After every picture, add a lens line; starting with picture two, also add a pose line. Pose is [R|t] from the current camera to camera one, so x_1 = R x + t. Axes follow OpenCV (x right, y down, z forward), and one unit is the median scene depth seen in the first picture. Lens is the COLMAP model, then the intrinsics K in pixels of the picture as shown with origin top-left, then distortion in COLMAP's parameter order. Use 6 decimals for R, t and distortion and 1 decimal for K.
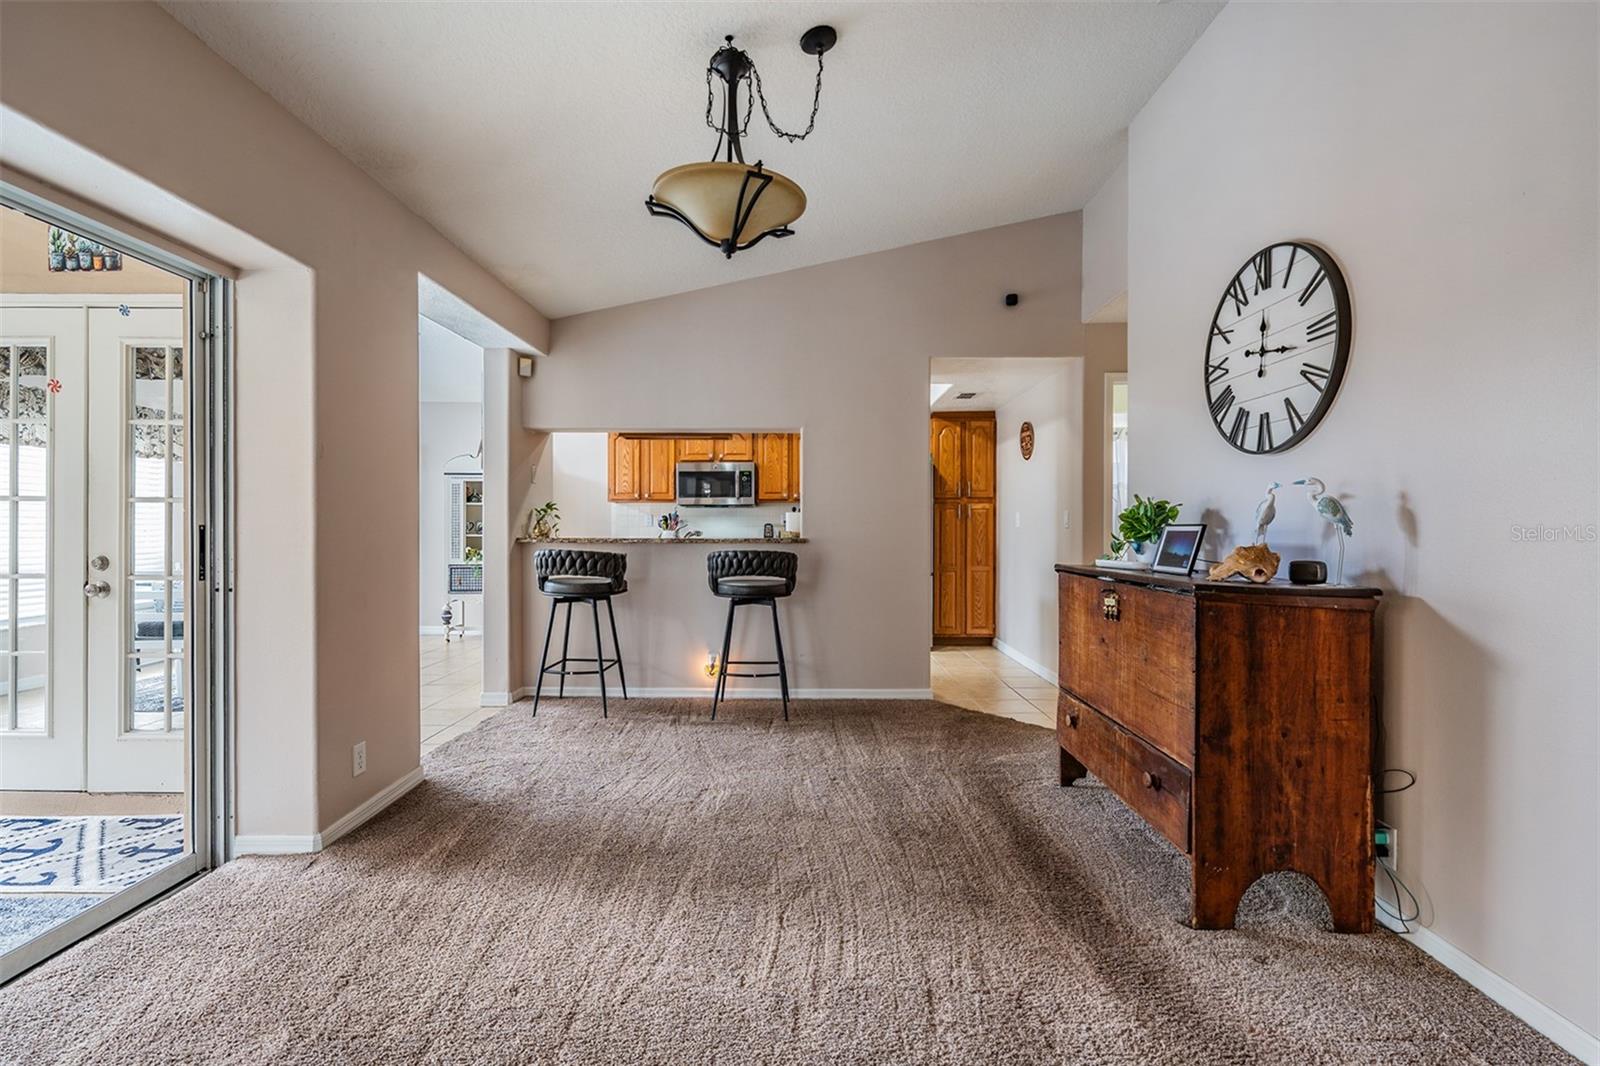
lens RADIAL K [[715.4, 0, 785.9], [0, 715.4, 527.0], [0, 0, 1]] dist [0.004114, -0.001766]
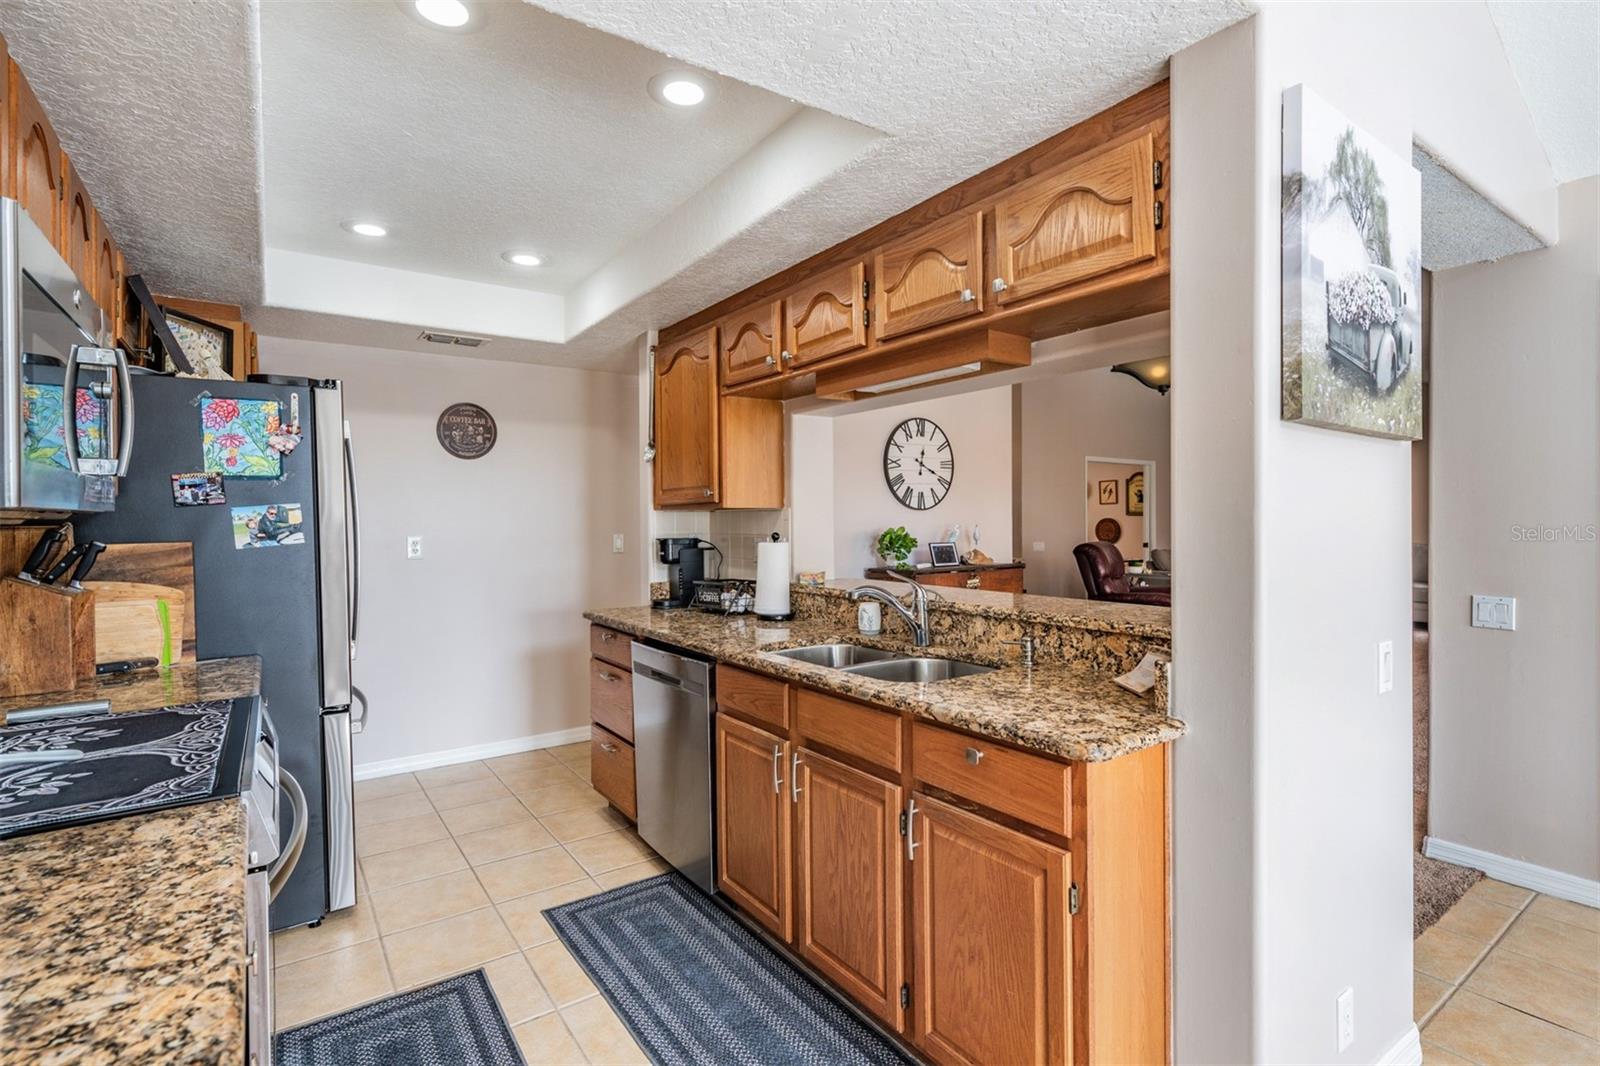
lens RADIAL K [[765.8, 0, 802.1], [0, 765.8, 529.4], [0, 0, 1]] dist [-0.001229, 0.000529]
pose [[-0.602418, -0.008051, 0.798140, -0.893638], [0.007067, 0.999856, 0.015420, -0.073335], [-0.798149, 0.014929, -0.602275, 2.426683]]
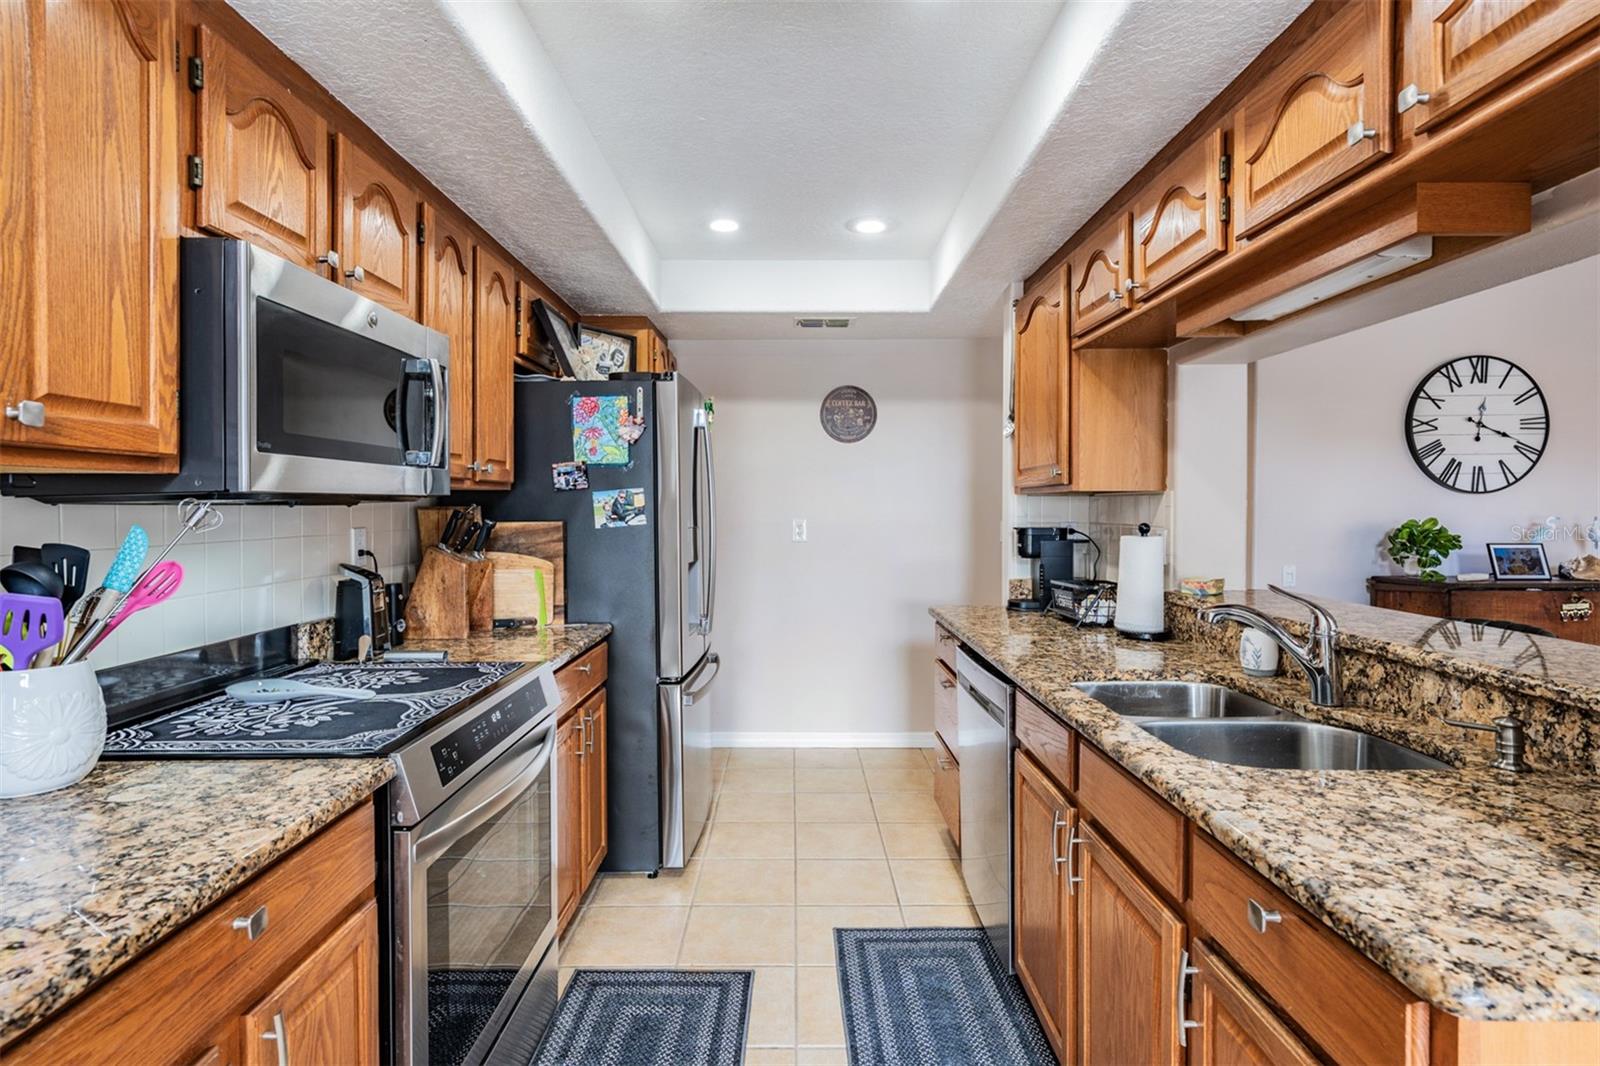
lens RADIAL K [[802.5, 0, 798.5], [0, 802.5, 518.7], [0, 0, 1]] dist [0.003110, -0.001143]
pose [[-0.025666, -0.018452, 0.999500, -0.854211], [0.001035, 0.999829, 0.018484, -0.073580], [-0.999670, 0.001508, -0.025643, 2.181451]]
